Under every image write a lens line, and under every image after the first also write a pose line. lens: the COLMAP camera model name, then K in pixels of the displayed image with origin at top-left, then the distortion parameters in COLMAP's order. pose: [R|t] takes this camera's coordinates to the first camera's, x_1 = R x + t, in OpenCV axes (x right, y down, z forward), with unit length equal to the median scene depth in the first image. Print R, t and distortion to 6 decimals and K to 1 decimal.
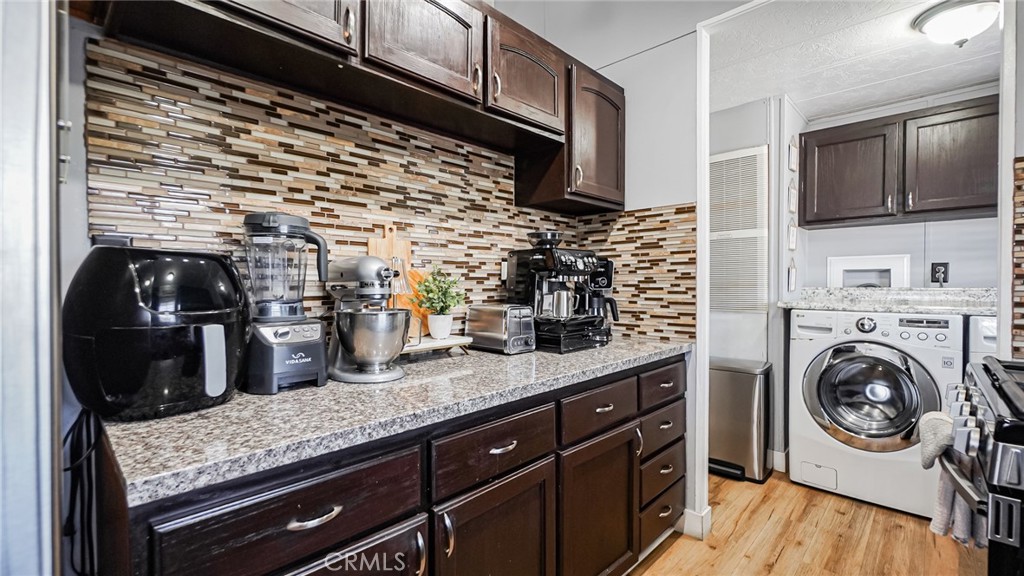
lens RADIAL K [[454.0, 0, 495.5], [0, 454.0, 290.7], [0, 0, 1]] dist [-0.007710, 0.001906]
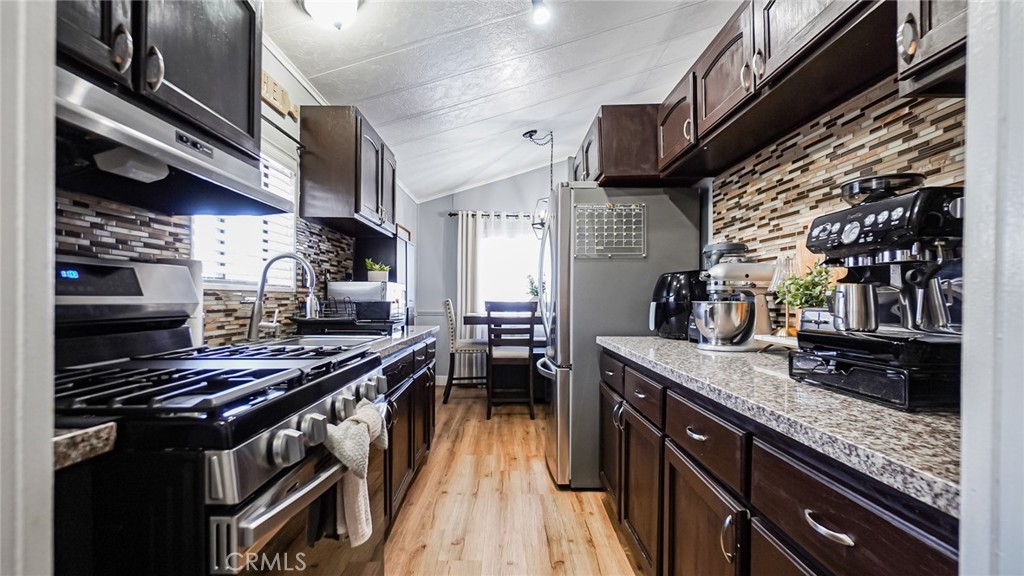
lens RADIAL K [[454.0, 0, 496.1], [0, 454.0, 299.2], [0, 0, 1]] dist [-0.007710, 0.001906]
pose [[-0.729790, -0.002981, -0.683665, 0.664657], [-0.016520, 0.999775, 0.013275, 0.015220], [0.683472, 0.020982, -0.729675, 0.861641]]
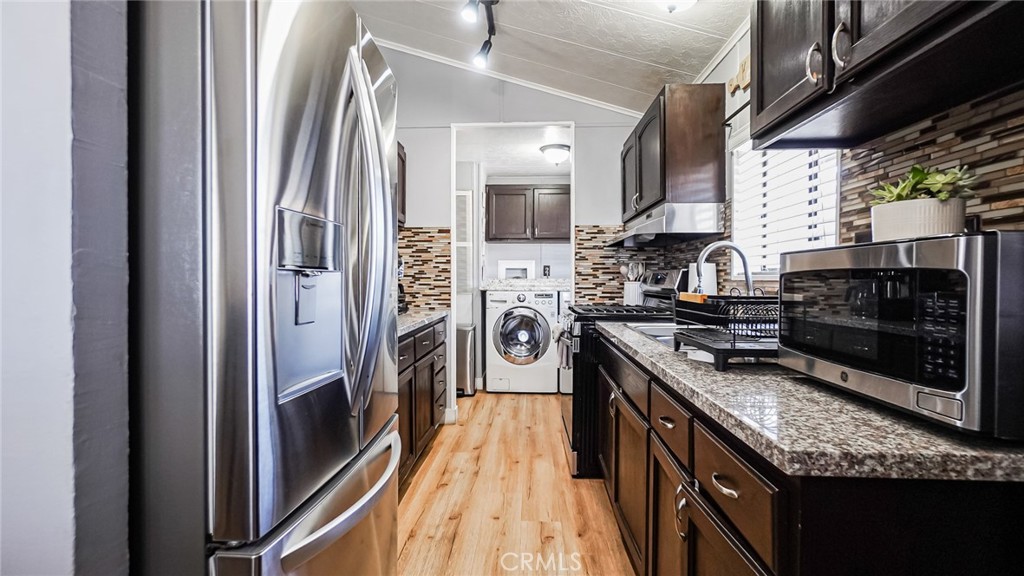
lens RADIAL K [[454.0, 0, 510.1], [0, 454.0, 283.3], [0, 0, 1]] dist [-0.007710, 0.001906]
pose [[0.748268, -0.003088, 0.663390, -0.522676], [0.006672, 0.999974, -0.002872, 0.022236], [-0.663363, 0.006575, 0.748269, -0.426392]]
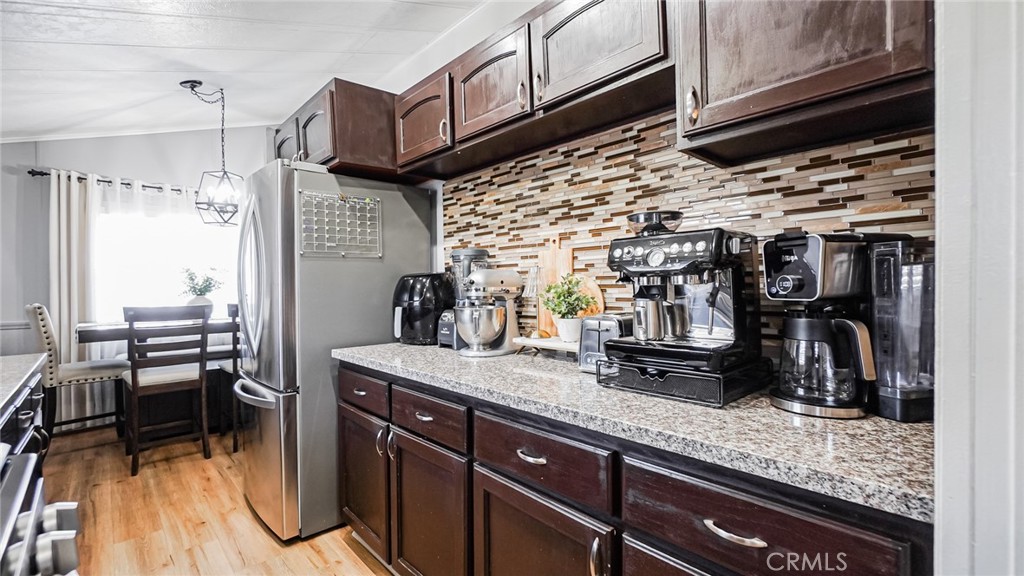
lens RADIAL K [[454.0, 0, 503.8], [0, 454.0, 287.5], [0, 0, 1]] dist [-0.007710, 0.001906]
pose [[-0.065053, 0.004667, -0.997871, 0.641297], [-0.003626, 0.999981, 0.004914, -0.014962], [0.997875, 0.003937, -0.065035, 0.650396]]
